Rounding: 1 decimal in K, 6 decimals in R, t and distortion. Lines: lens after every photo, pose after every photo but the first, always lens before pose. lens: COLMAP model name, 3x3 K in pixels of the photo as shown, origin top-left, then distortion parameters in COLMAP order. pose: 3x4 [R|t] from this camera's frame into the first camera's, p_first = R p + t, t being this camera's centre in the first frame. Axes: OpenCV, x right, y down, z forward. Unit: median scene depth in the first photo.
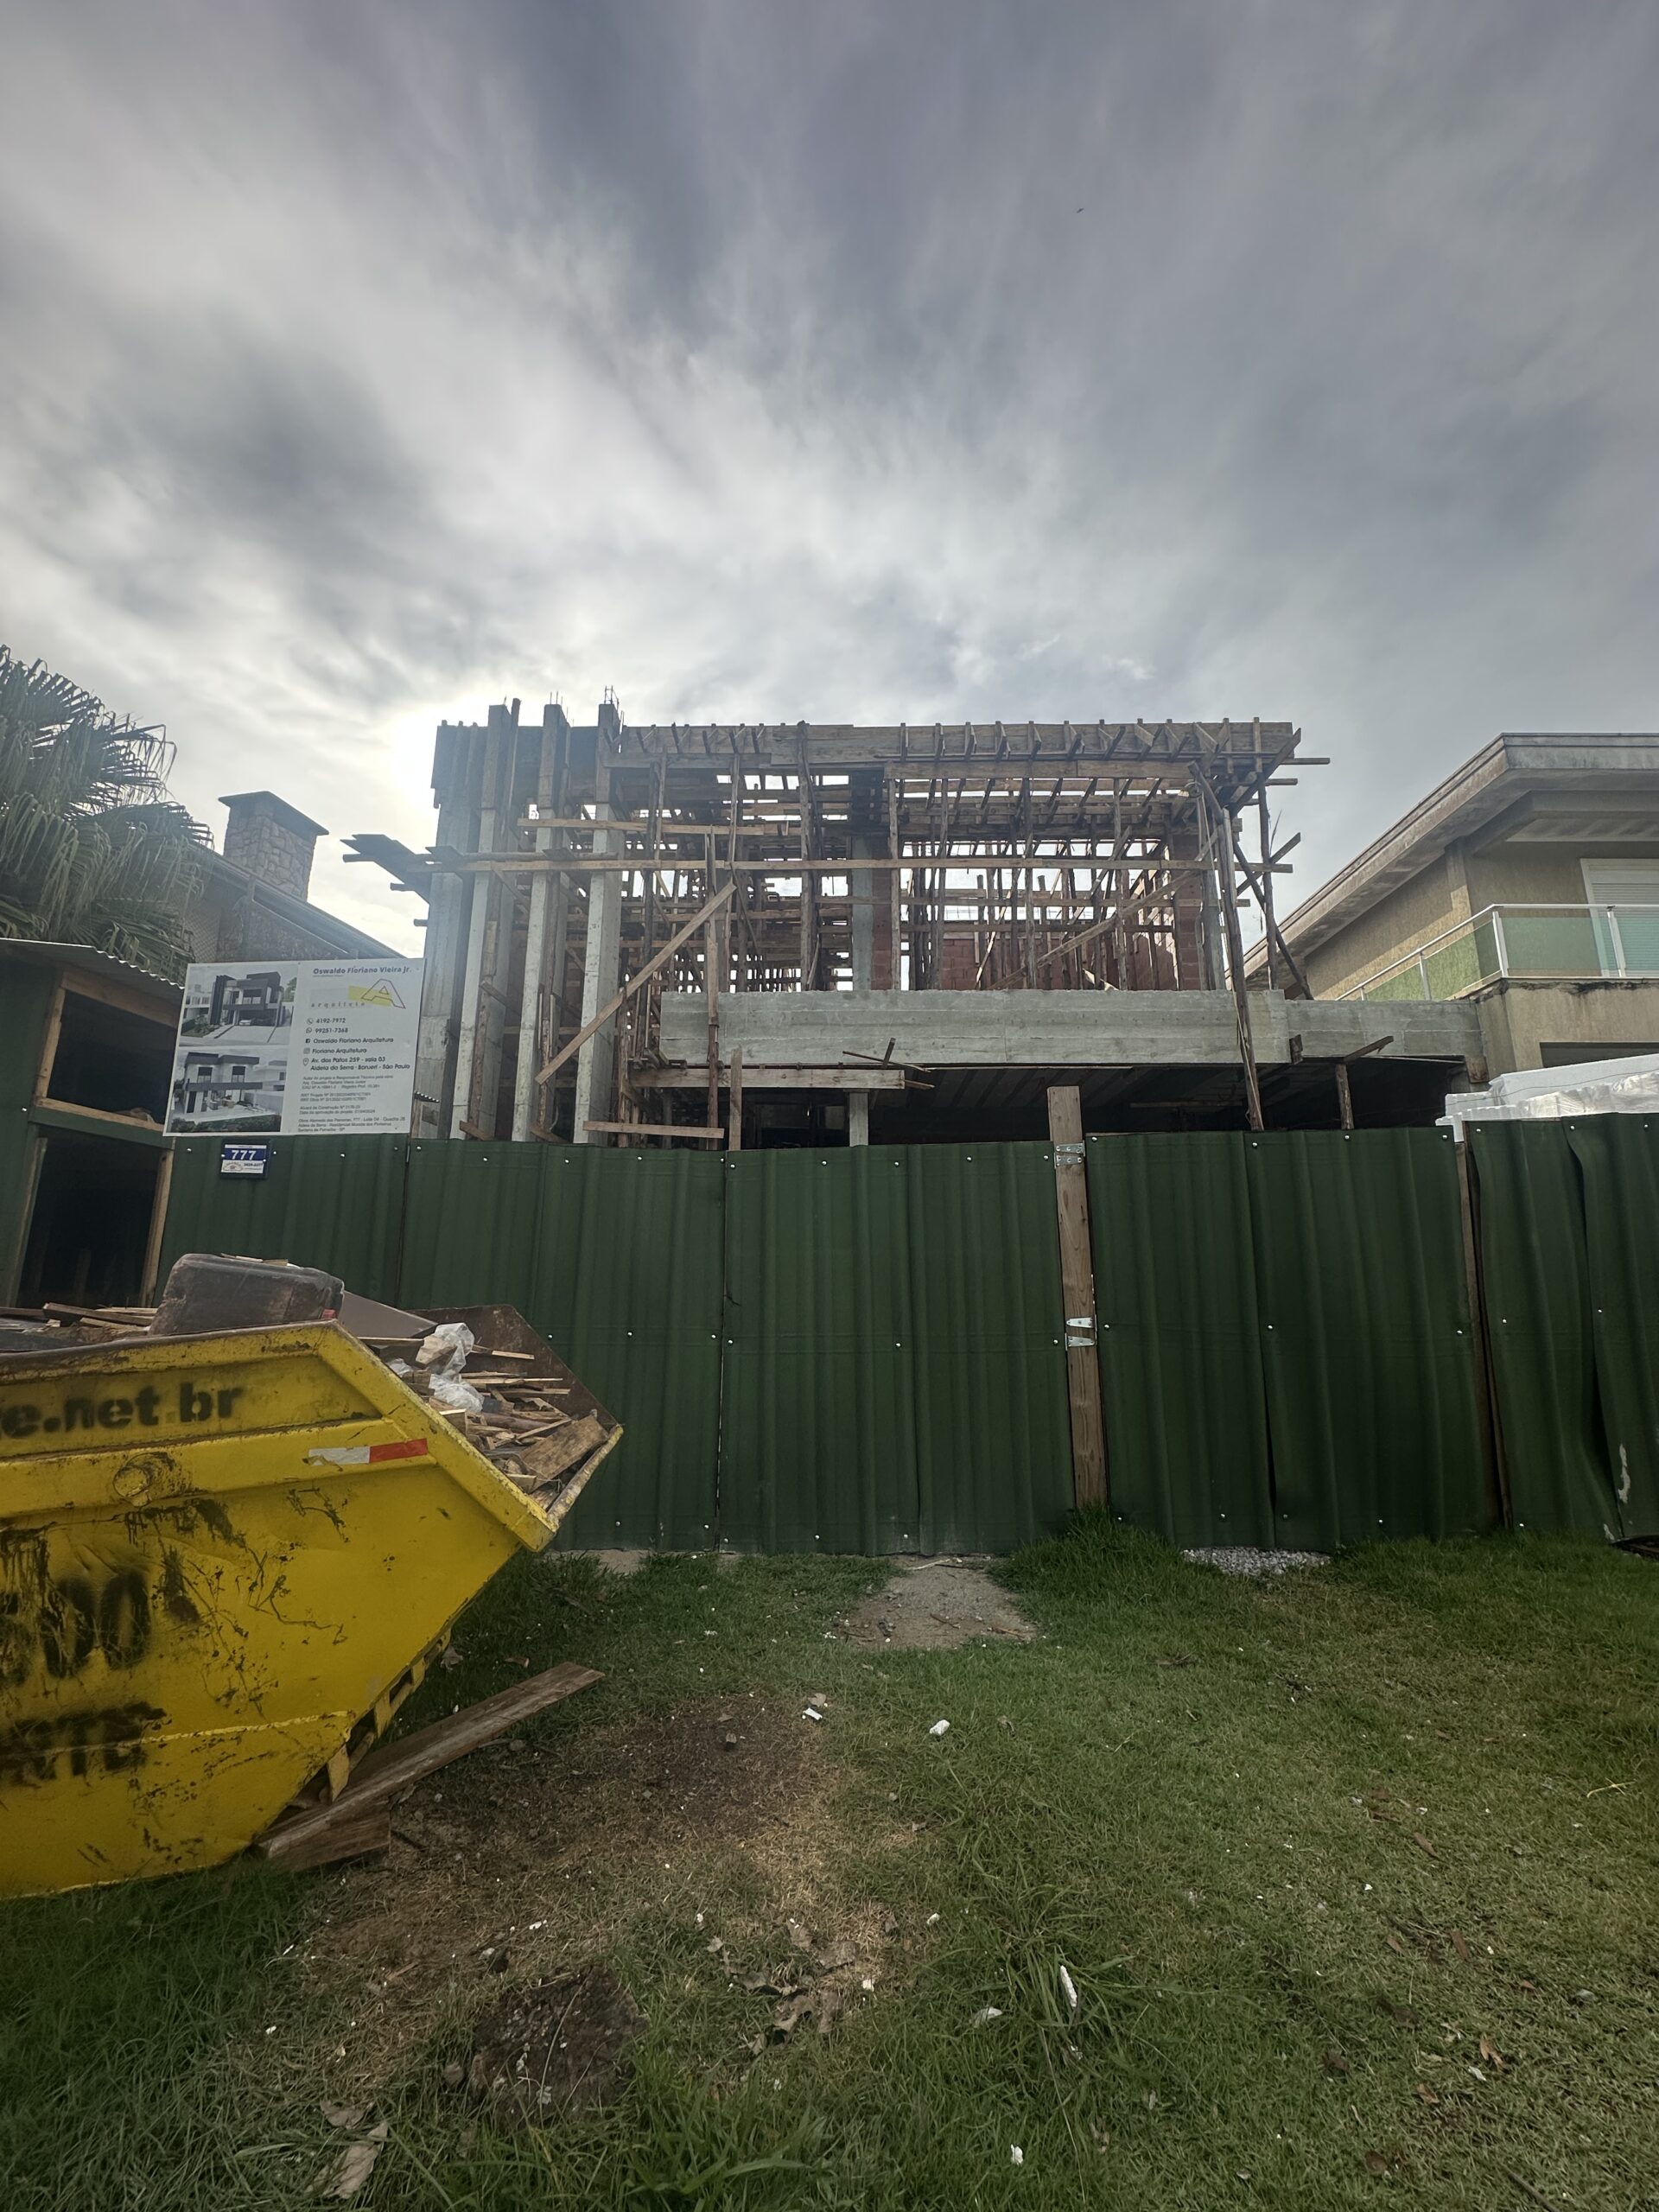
lens RADIAL K [[878.6, 0, 829.5], [0, 878.6, 1106.0], [0, 0, 1]] dist [-0.001138, -0.000280]
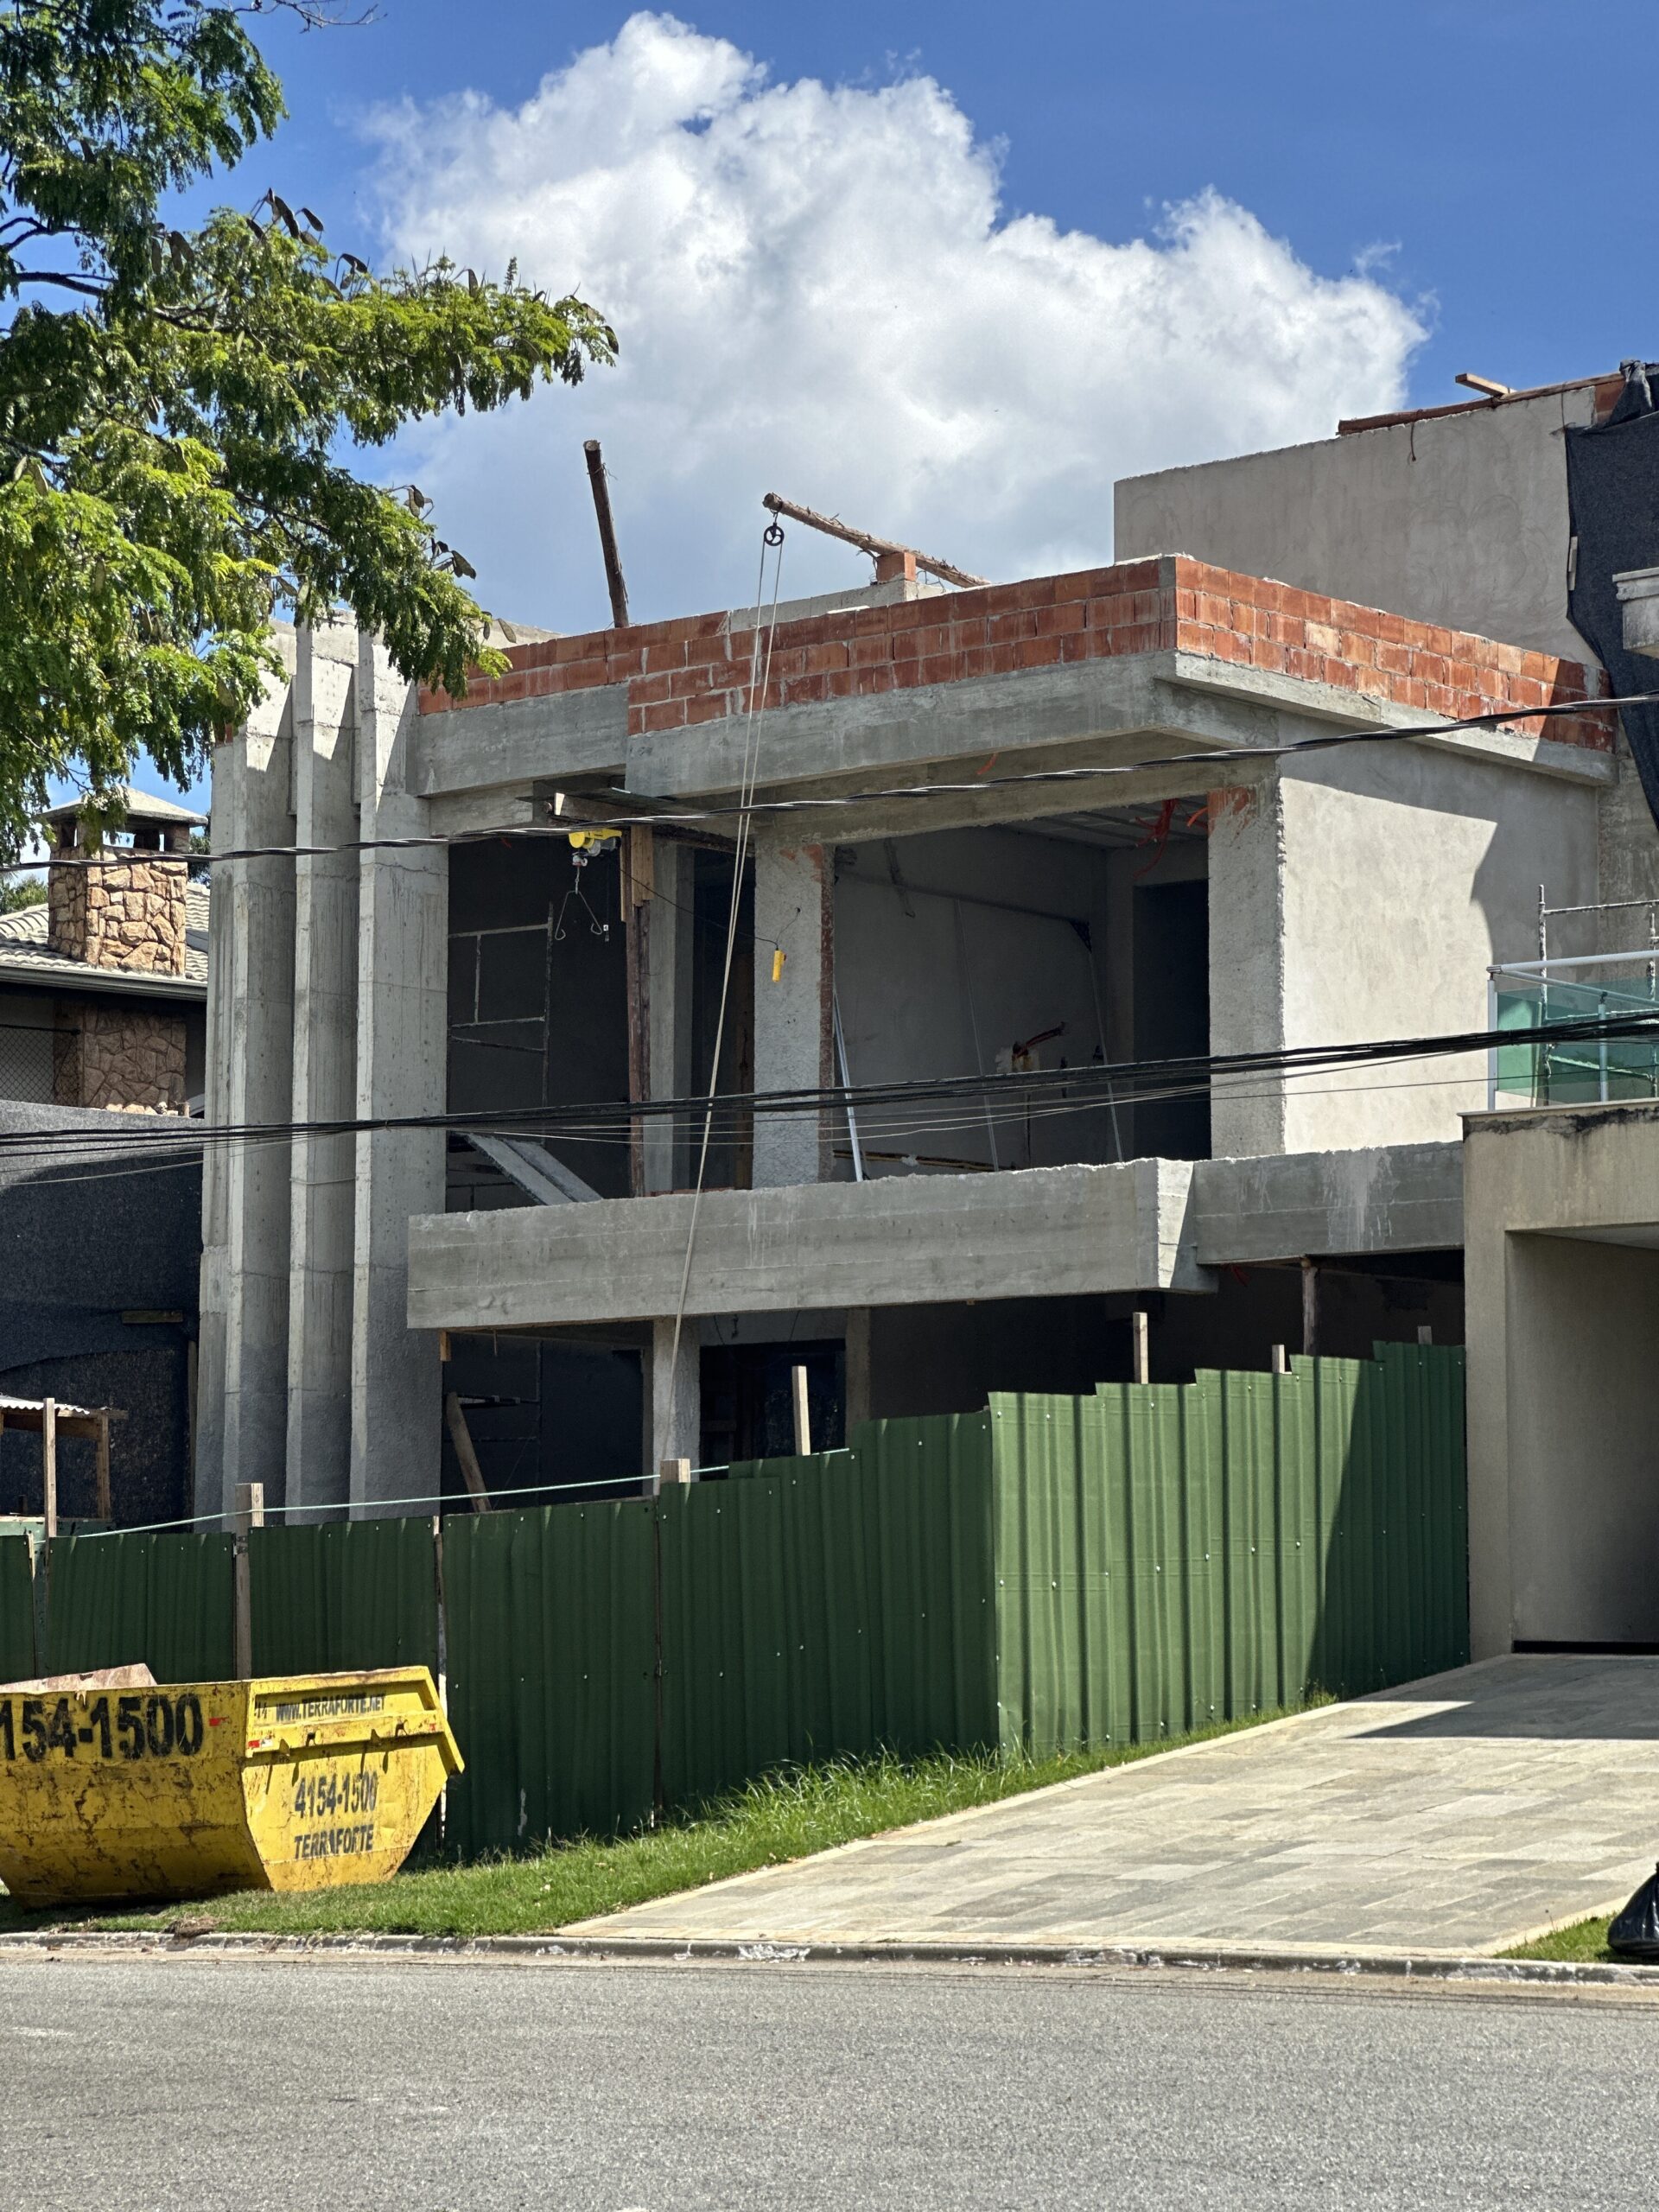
lens RADIAL K [[4937.6, 0, 820.9], [0, 4937.6, 1111.5], [0, 0, 1]] dist [-0.271652, 6.998010]
pose [[0.774787, -0.071881, -0.628123, 4.588881], [0.129216, 0.990547, 0.046032, -0.654355], [0.618876, -0.116828, 0.776752, -3.213547]]
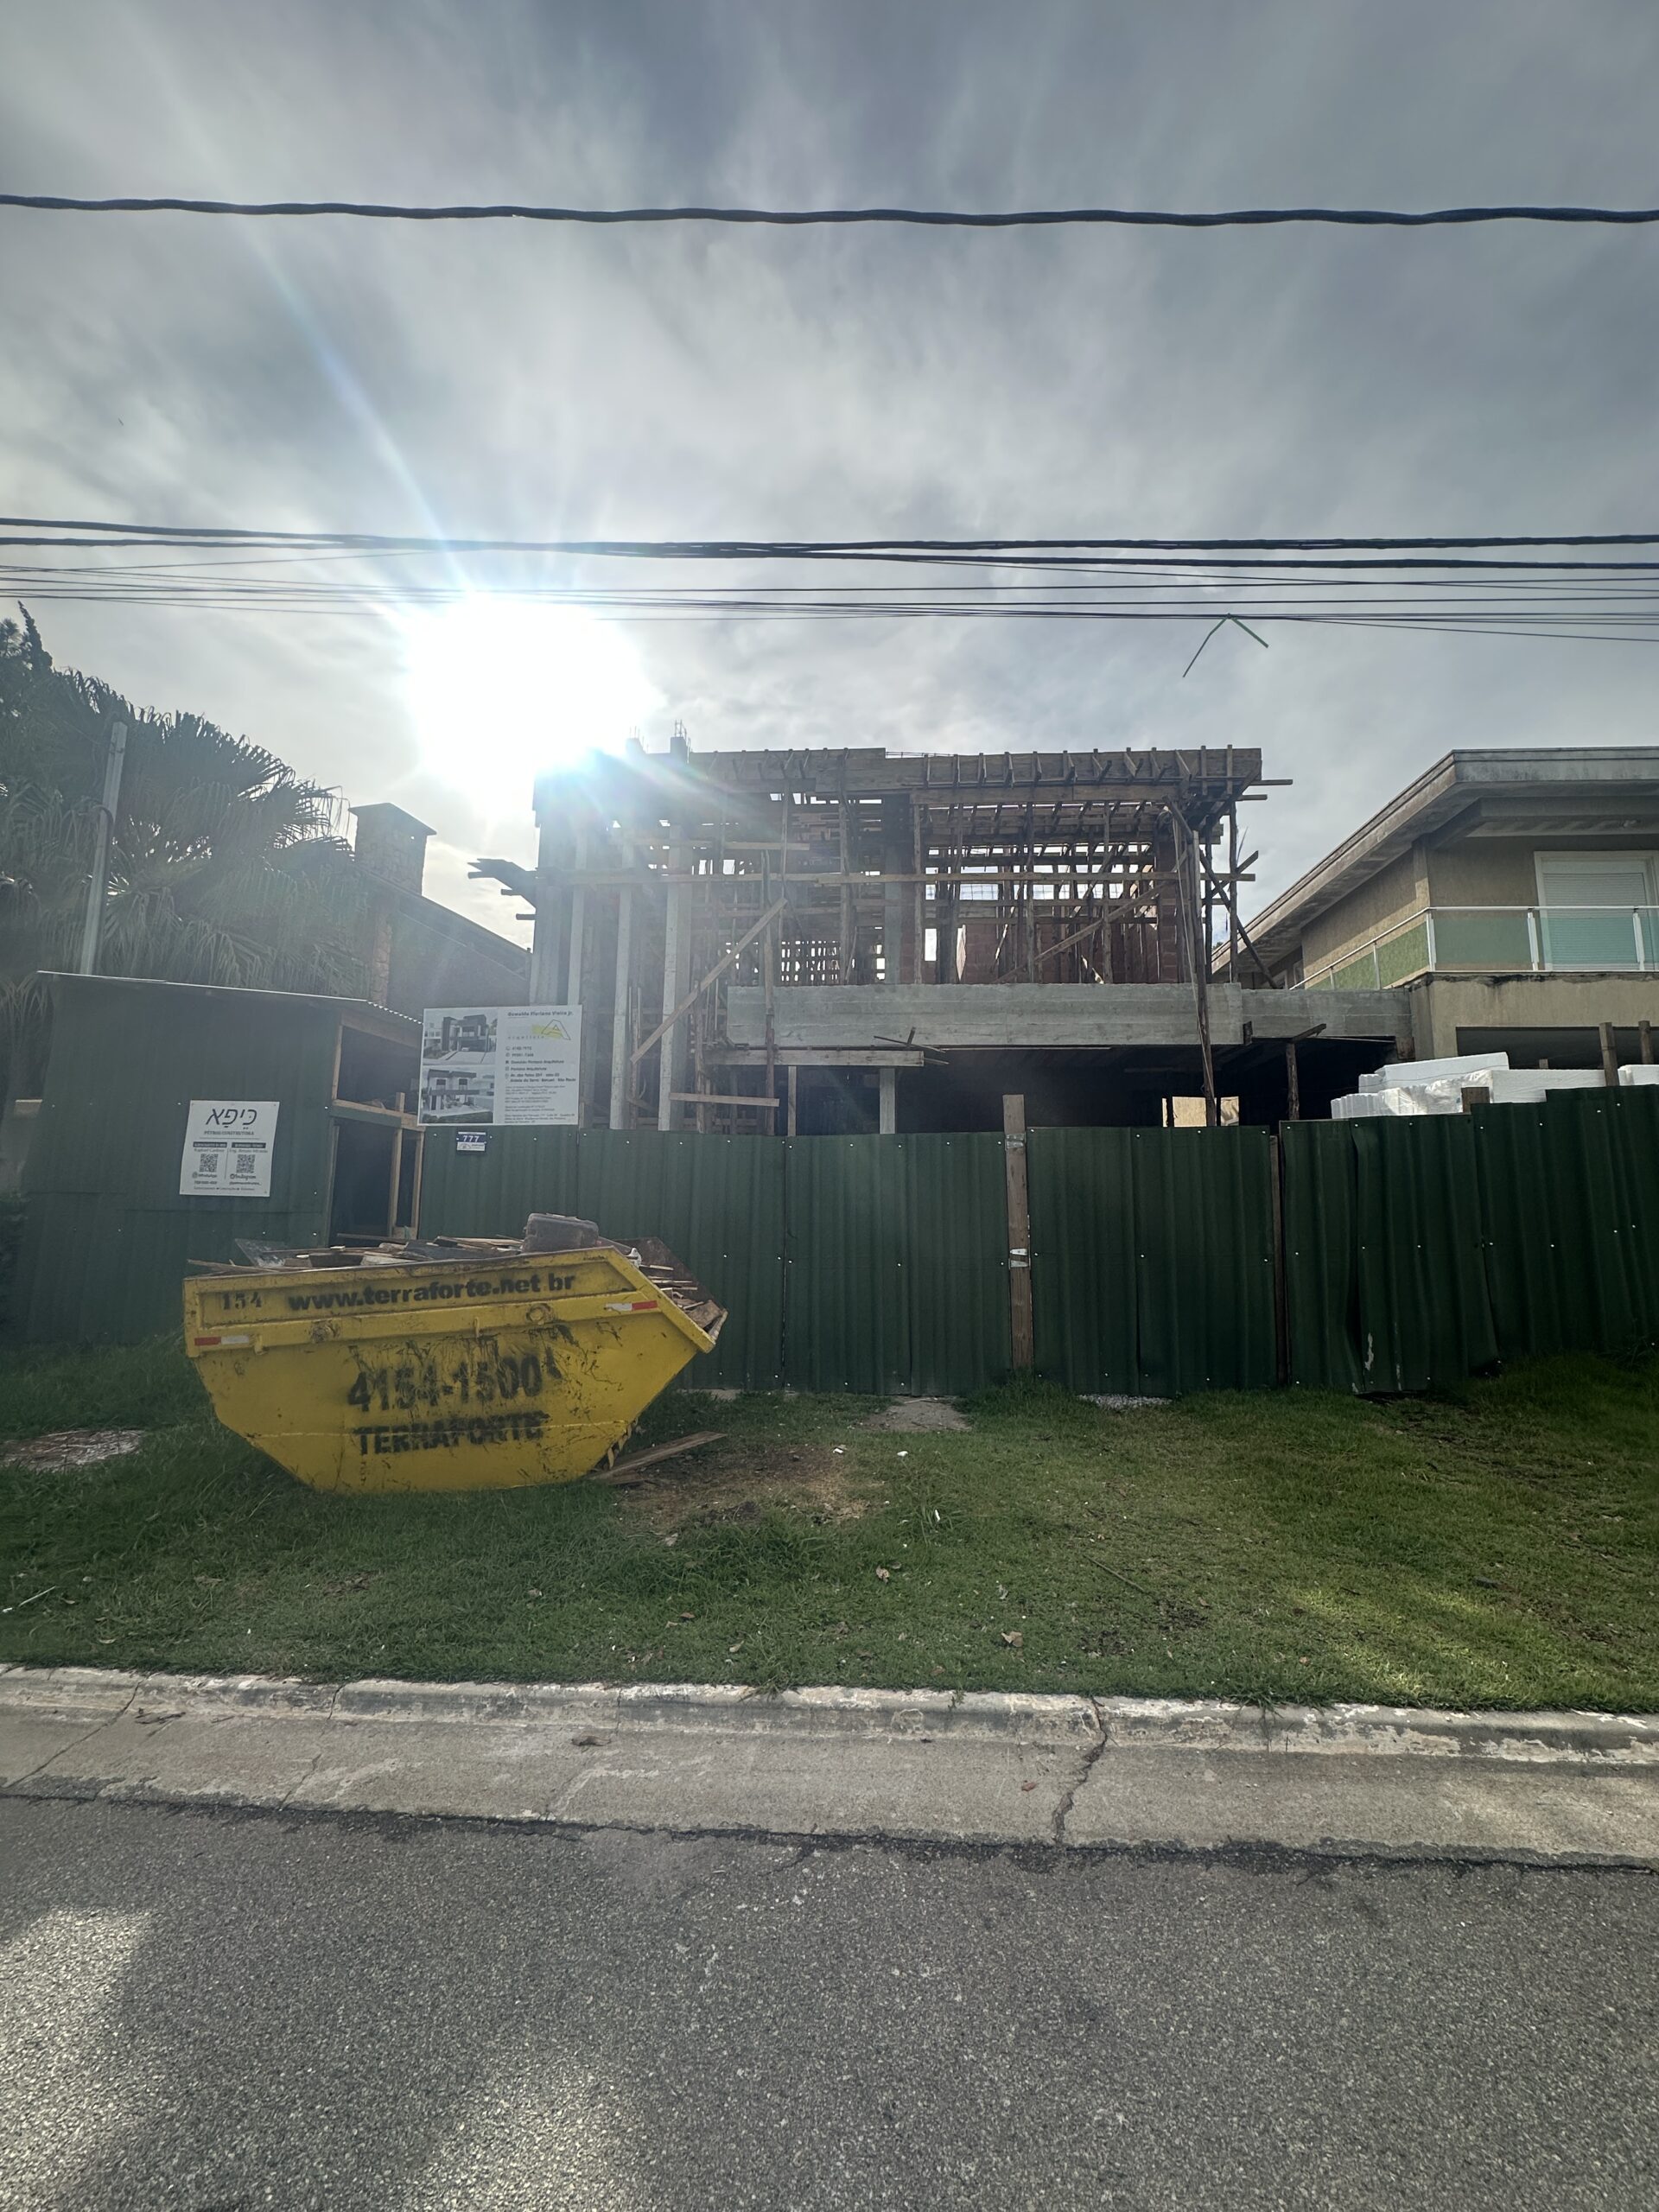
lens RADIAL K [[881.9, 0, 829.5], [0, 881.9, 1106.0], [0, 0, 1]] dist [-0.002691, -0.000065]
pose [[0.998601, 0.000967, -0.052877, 0.034142], [0.003131, 0.996997, 0.077374, -0.112737], [0.052793, -0.077432, 0.995599, -0.468757]]
